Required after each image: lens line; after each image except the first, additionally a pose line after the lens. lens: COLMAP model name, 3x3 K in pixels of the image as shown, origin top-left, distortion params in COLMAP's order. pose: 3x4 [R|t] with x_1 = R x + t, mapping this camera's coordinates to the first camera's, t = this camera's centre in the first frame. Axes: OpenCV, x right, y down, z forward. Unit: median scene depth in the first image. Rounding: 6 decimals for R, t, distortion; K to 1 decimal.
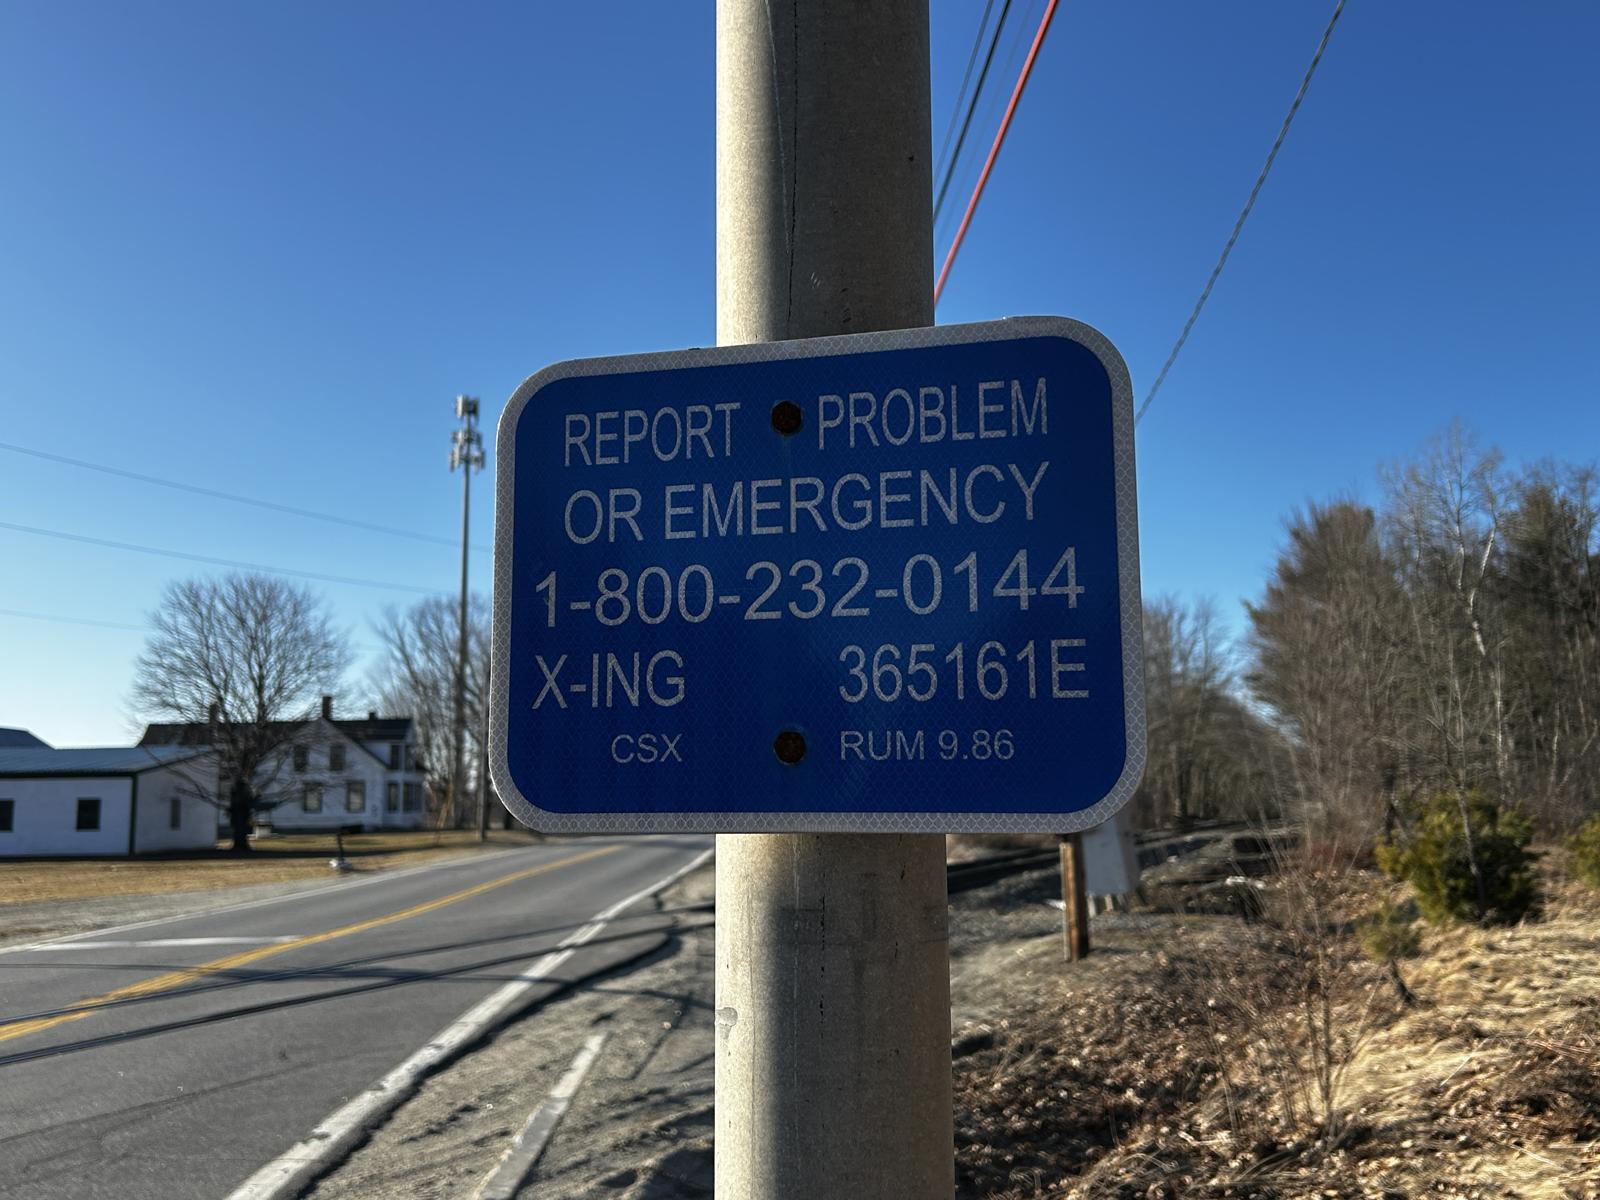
lens RADIAL K [[1470.9, 0, 798.0], [0, 1470.9, 595.4], [0, 0, 1]] dist [0.032661, 0.000000]
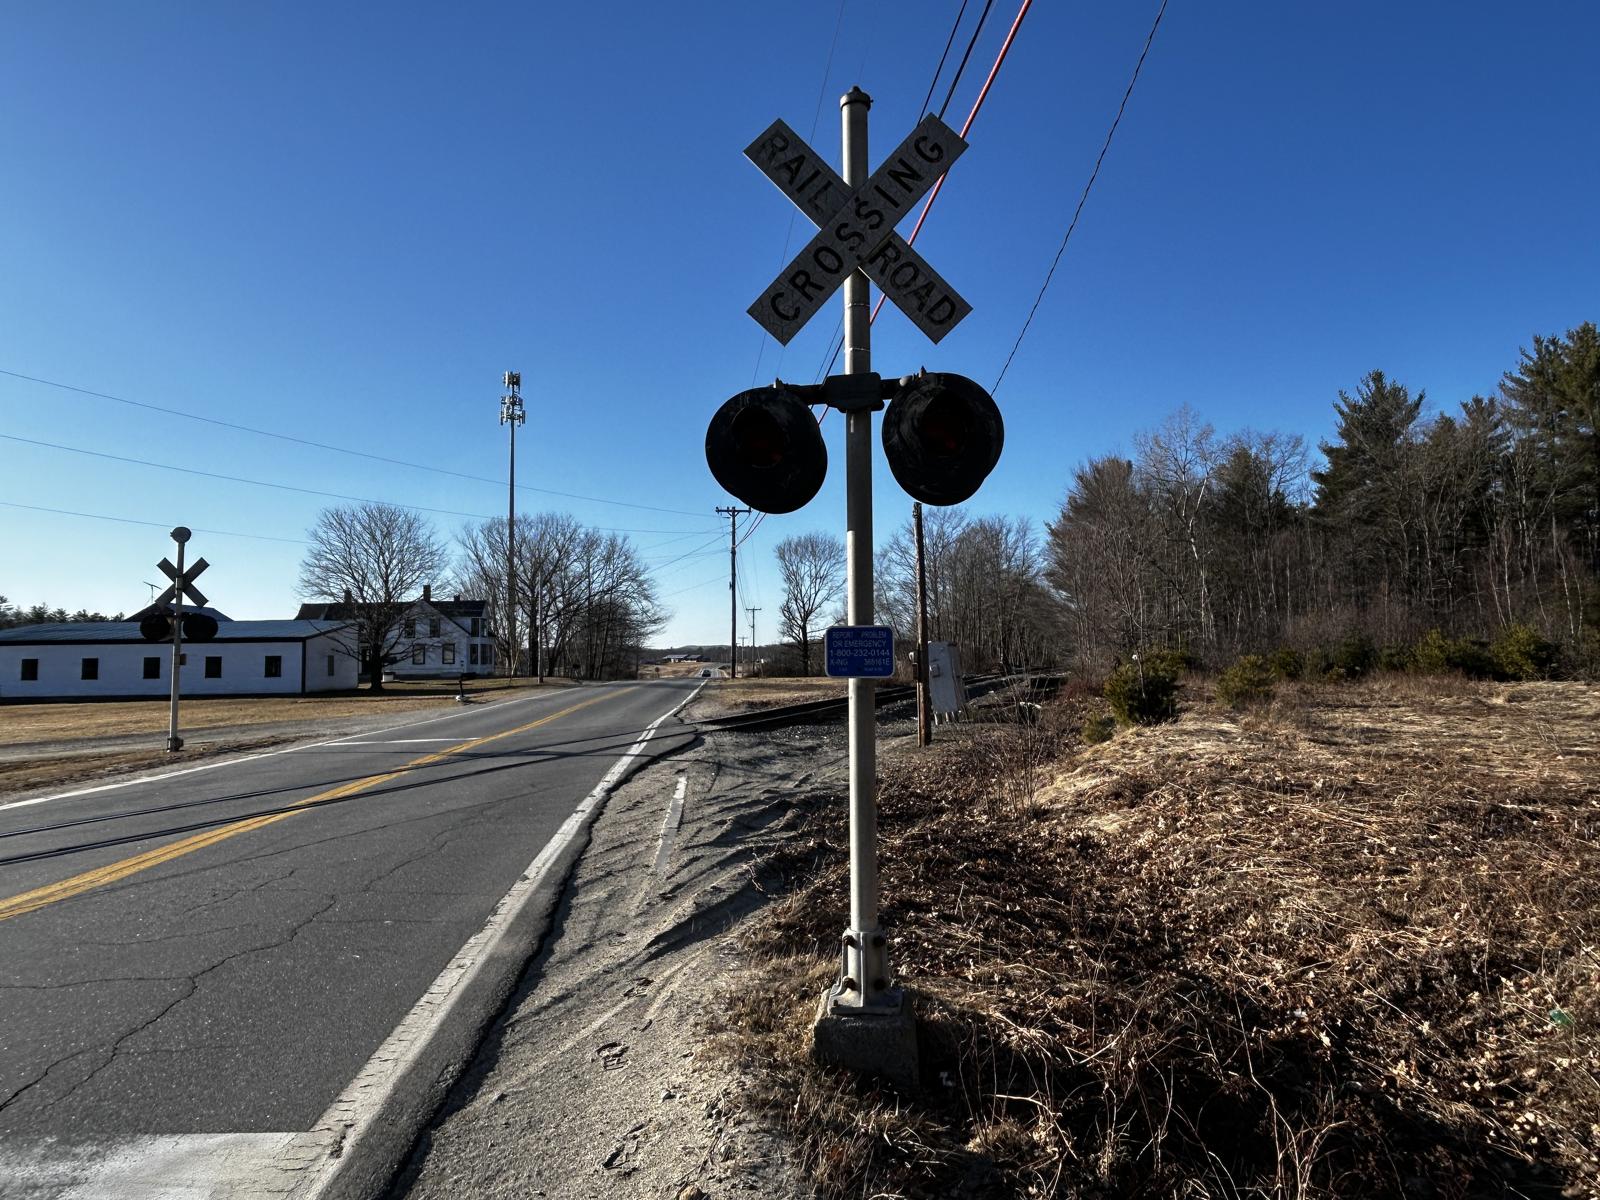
lens RADIAL K [[1383.1, 0, 801.8], [0, 1383.1, 603.7], [0, 0, 1]] dist [0.016712, 0.005724]
pose [[0.997200, -0.000895, 0.074781, -0.054278], [-0.007116, 0.994256, 0.106788, -0.066219], [-0.074447, -0.107021, 0.991466, -0.406565]]
